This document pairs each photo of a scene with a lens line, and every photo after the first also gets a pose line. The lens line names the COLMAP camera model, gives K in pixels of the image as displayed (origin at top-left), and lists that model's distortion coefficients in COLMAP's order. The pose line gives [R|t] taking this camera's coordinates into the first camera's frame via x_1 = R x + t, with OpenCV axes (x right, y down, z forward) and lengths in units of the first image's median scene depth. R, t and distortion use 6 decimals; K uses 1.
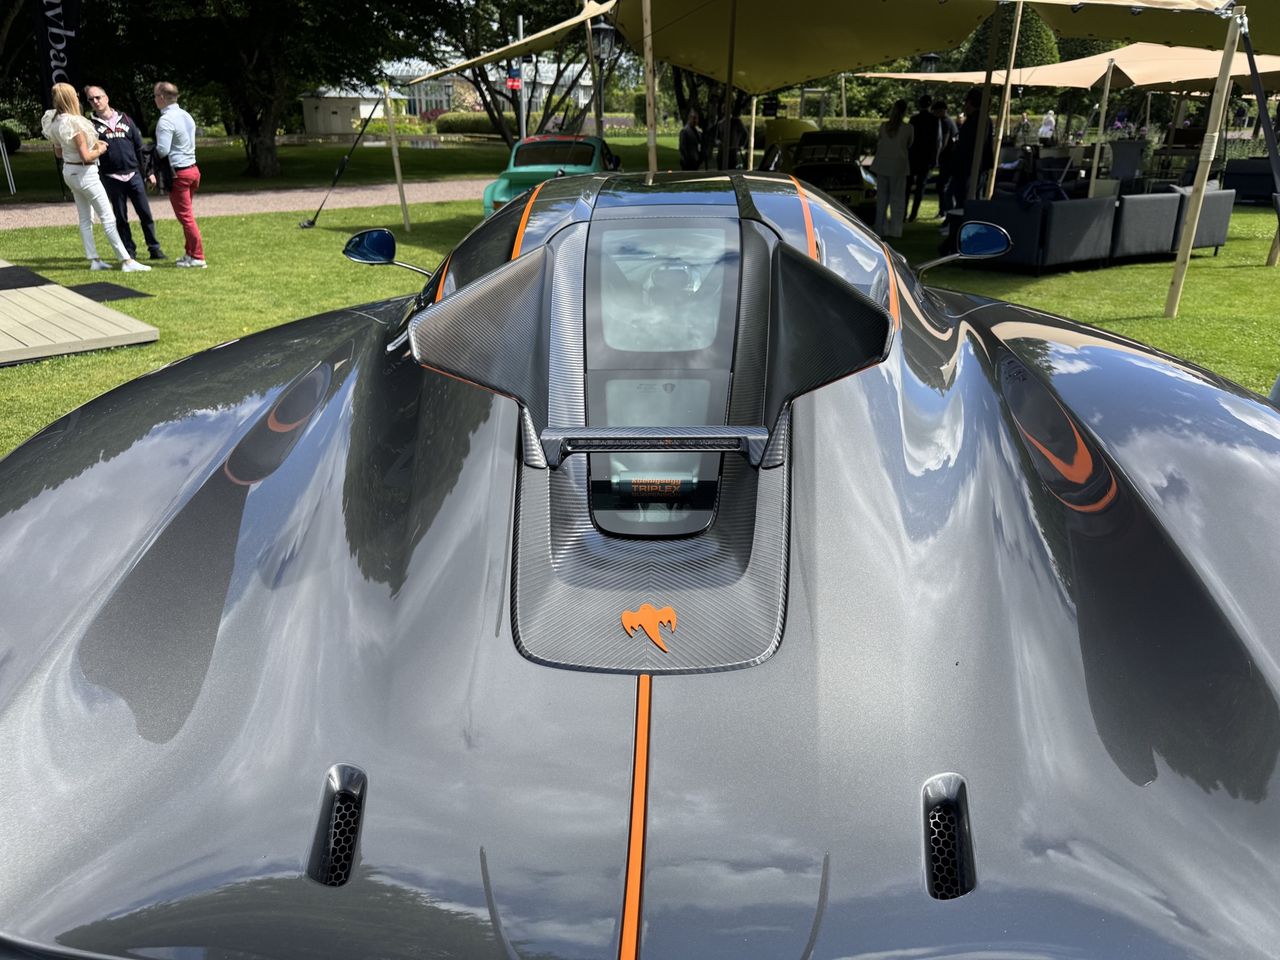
lens RADIAL K [[896.2, 0, 631.2], [0, 896.2, 486.4], [0, 0, 1]] dist [-0.001619, 0.006518]
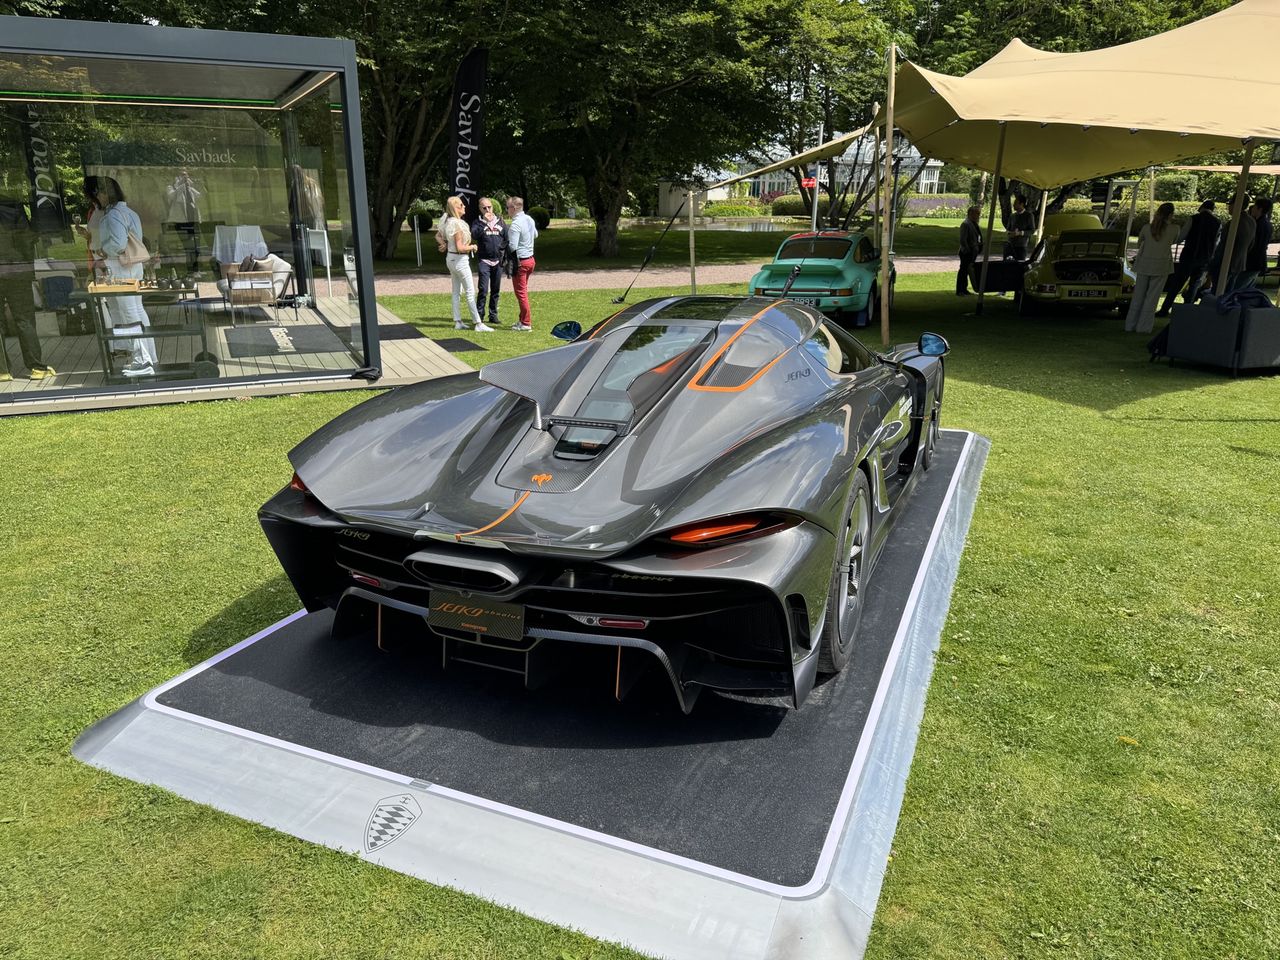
lens RADIAL K [[897.9, 0, 640.0], [0, 897.9, 480.0], [0, 0, 1]] dist [0.123625, -0.130882]
pose [[0.936359, 0.106760, -0.334416, 0.103366], [-0.134731, 0.988971, -0.061520, 0.024203], [0.324160, 0.102661, 0.940415, -0.128482]]
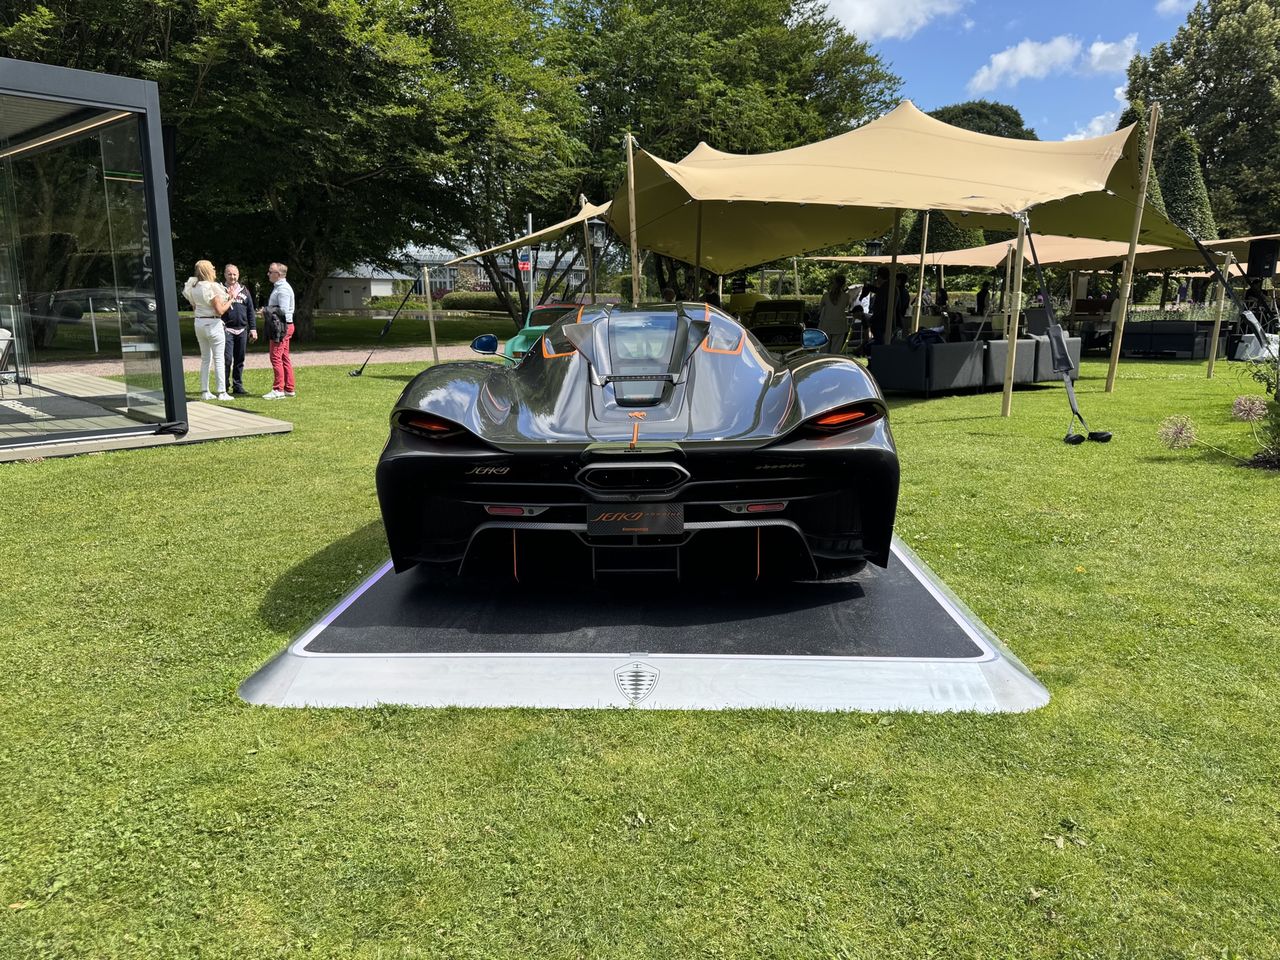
lens RADIAL K [[897.2, 0, 614.6], [0, 897.2, 501.4], [0, 0, 1]] dist [0.105590, -0.131134]
pose [[0.999998, -0.000115, -0.001983, -0.004641], [-0.000223, 0.985486, -0.169758, 0.083793], [0.001973, 0.169758, 0.985484, -0.176575]]
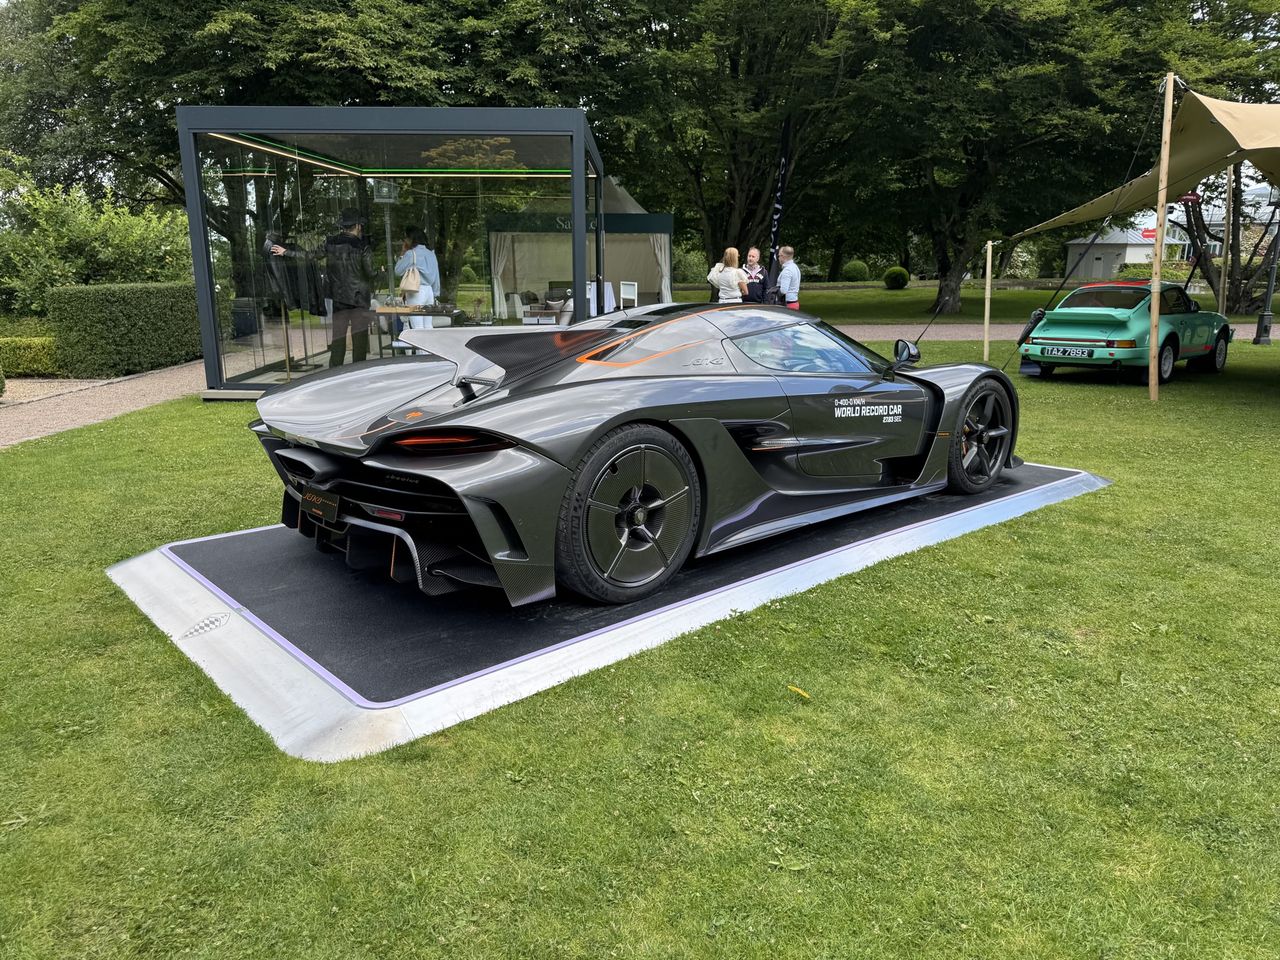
lens RADIAL K [[918.0, 0, 640.0], [0, 918.0, 480.0], [0, 0, 1]] dist [0.044923, -0.052611]
pose [[0.696850, 0.162019, -0.698677, 0.262602], [-0.271392, 0.961283, -0.047767, 0.027887], [0.663887, 0.222902, 0.713841, -0.076270]]
